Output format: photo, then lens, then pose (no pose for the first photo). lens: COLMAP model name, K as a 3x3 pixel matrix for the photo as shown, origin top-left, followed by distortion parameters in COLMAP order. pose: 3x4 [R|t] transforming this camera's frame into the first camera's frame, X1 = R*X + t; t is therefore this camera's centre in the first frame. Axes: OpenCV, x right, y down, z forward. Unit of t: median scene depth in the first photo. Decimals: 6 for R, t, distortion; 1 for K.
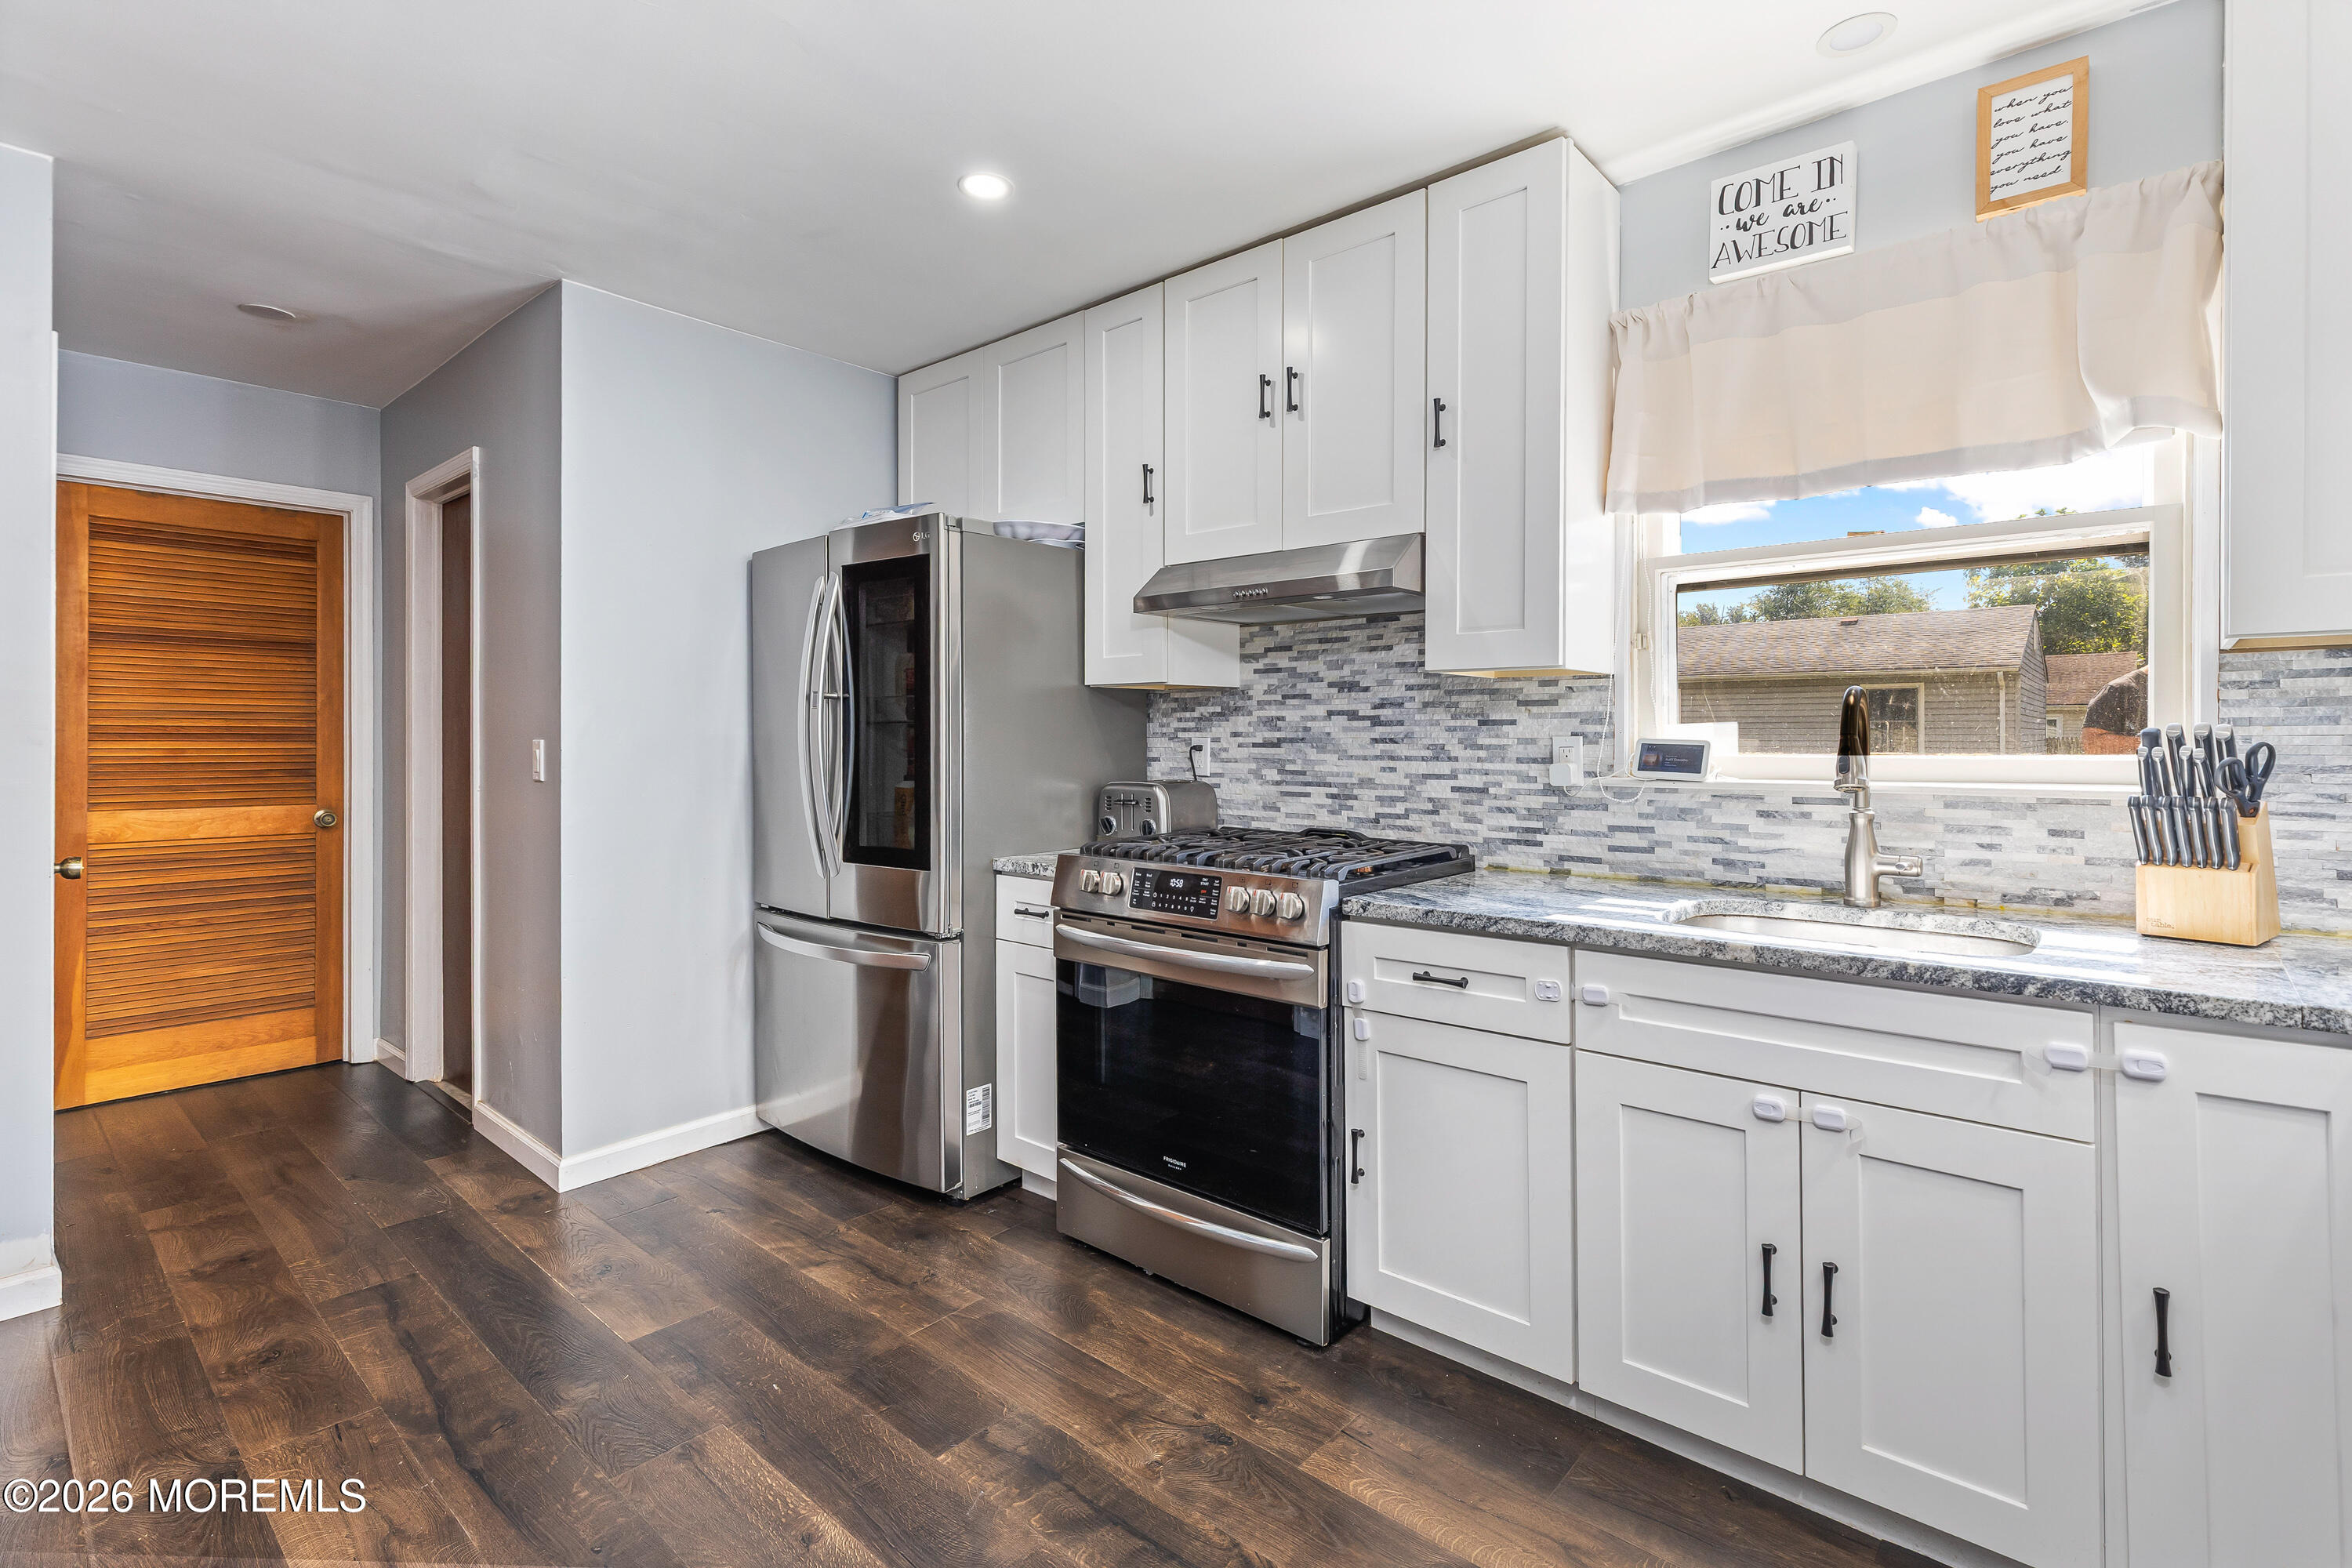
lens RADIAL K [[2604.0, 0, 1168.6], [0, 2604.0, 777.5], [0, 0, 1]] dist [0.021905, 0.000000]
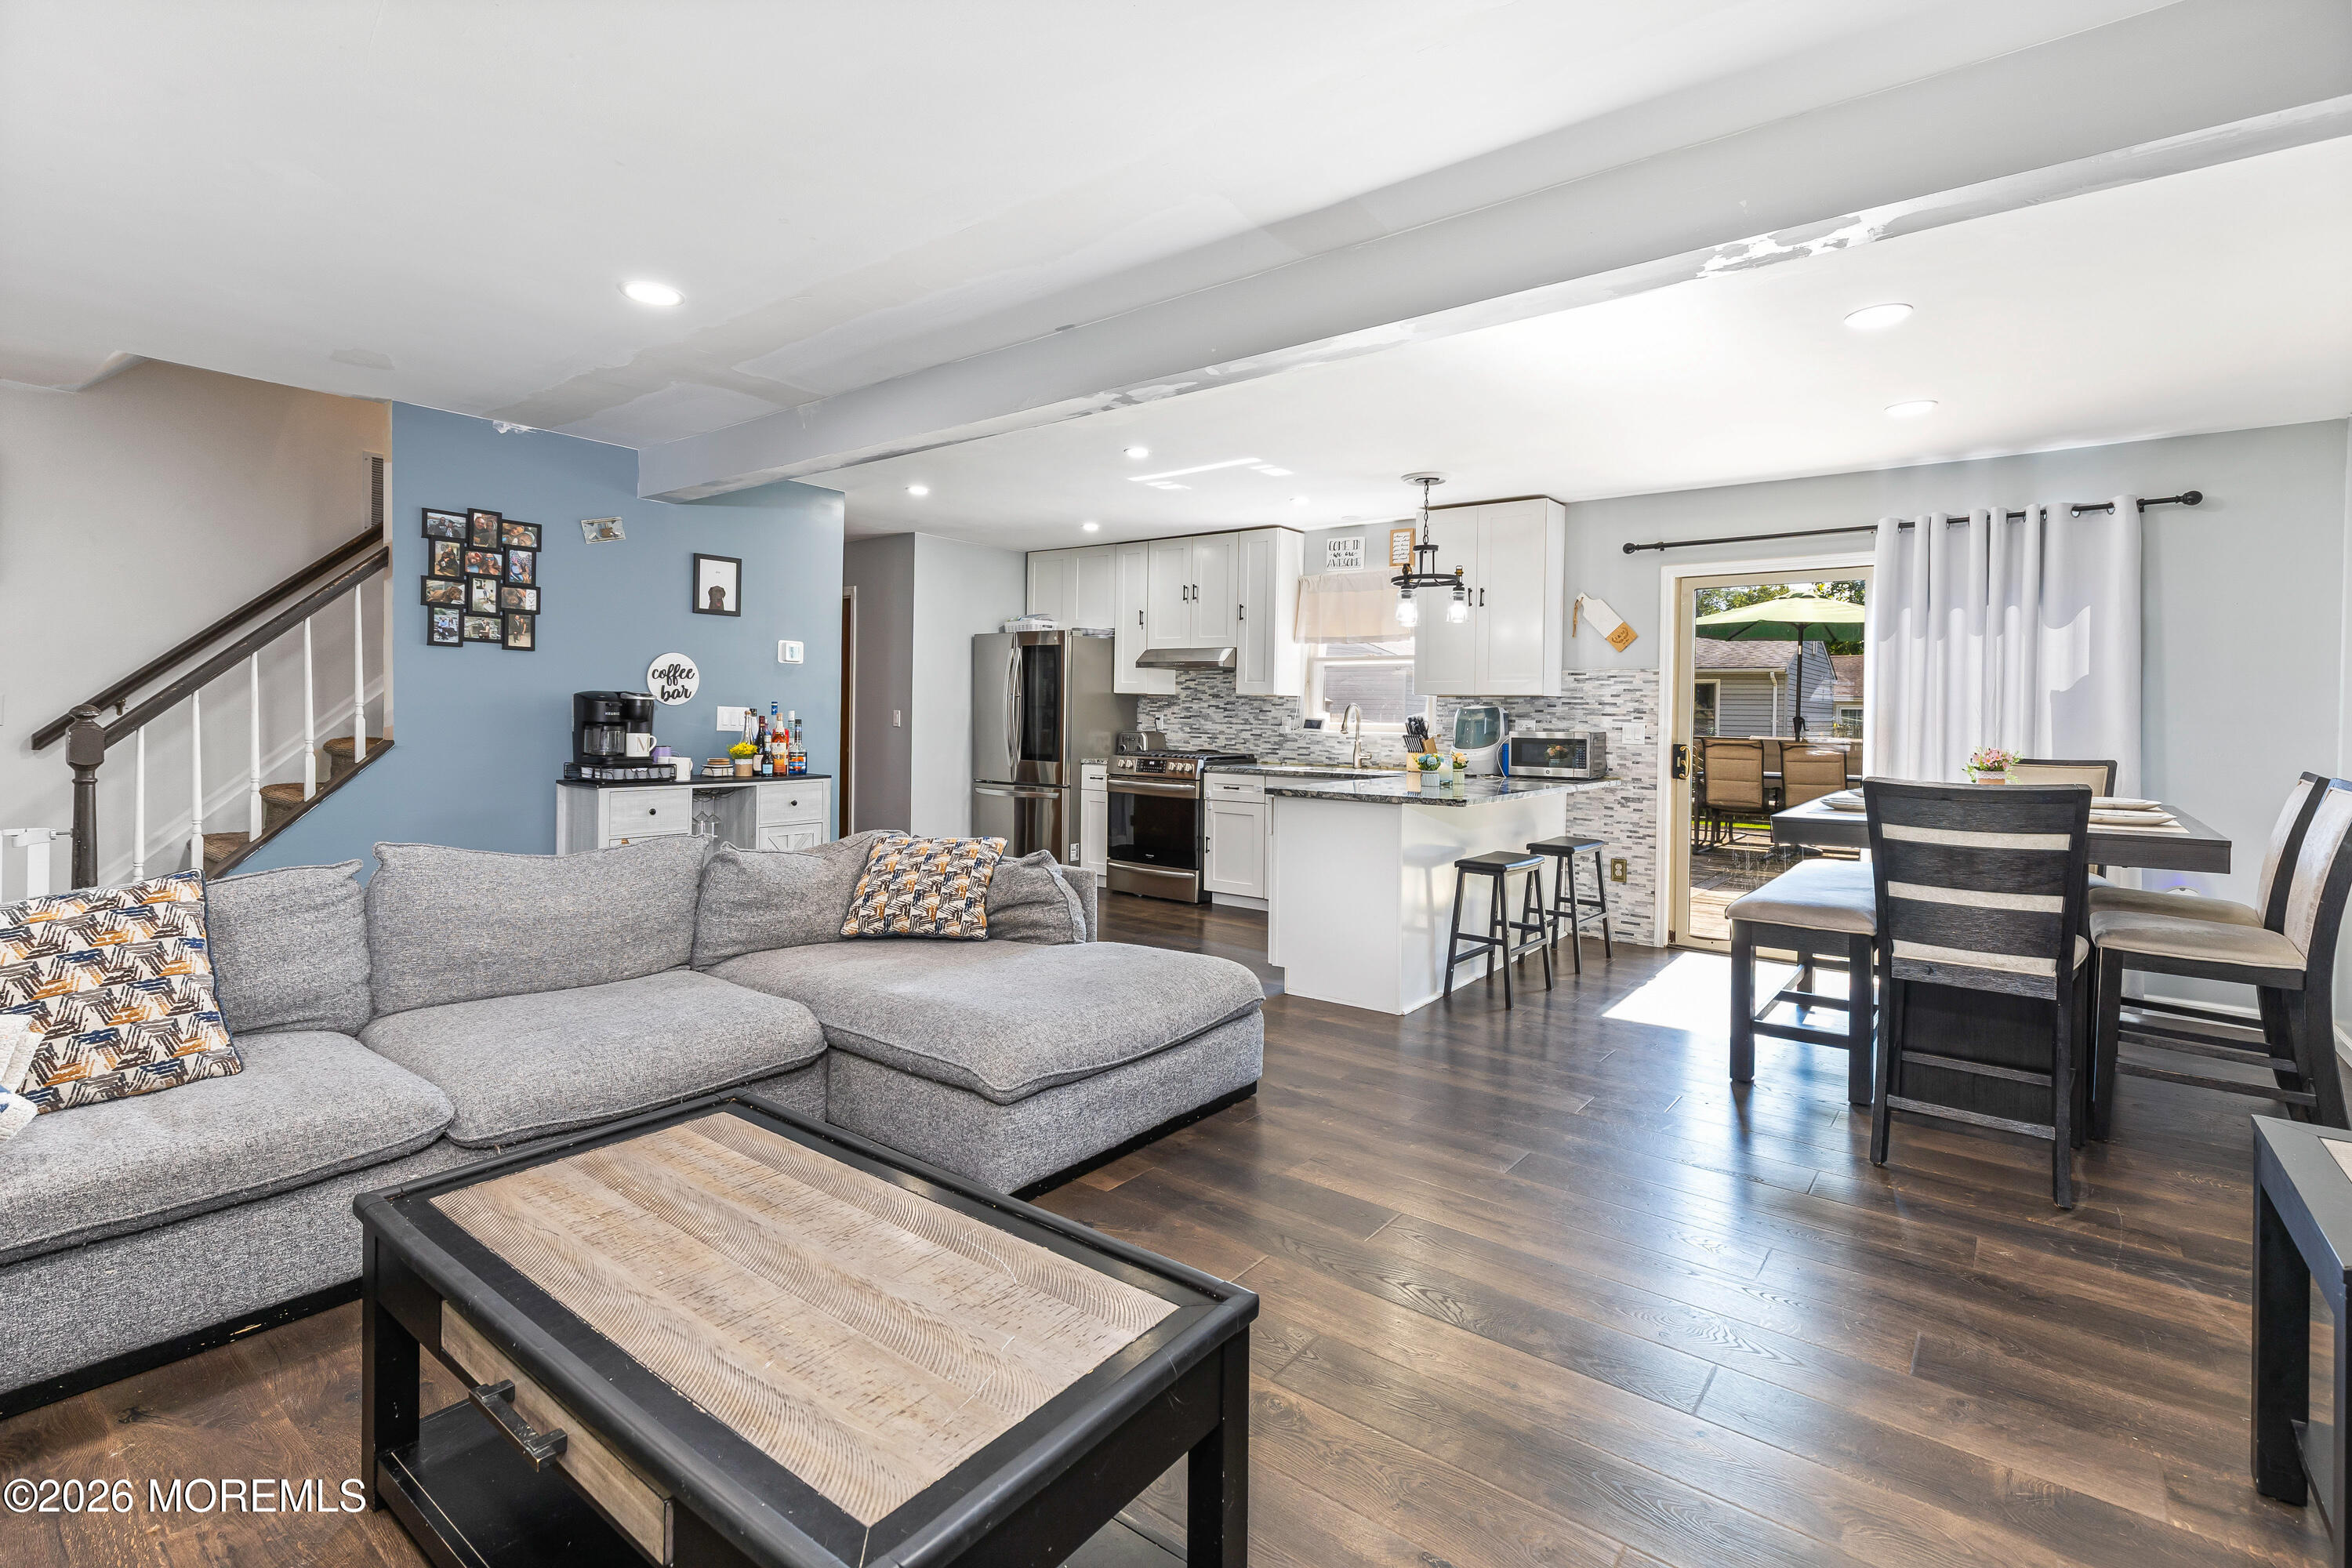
lens RADIAL K [[2604.0, 0, 1181.3], [0, 2604.0, 780.2], [0, 0, 1]] dist [0.021905, 0.000000]
pose [[0.999507, 0.016509, 0.026709, -0.038982], [-0.016798, 0.999803, 0.010618, 0.025257], [-0.026529, -0.011061, 0.999587, -1.811840]]
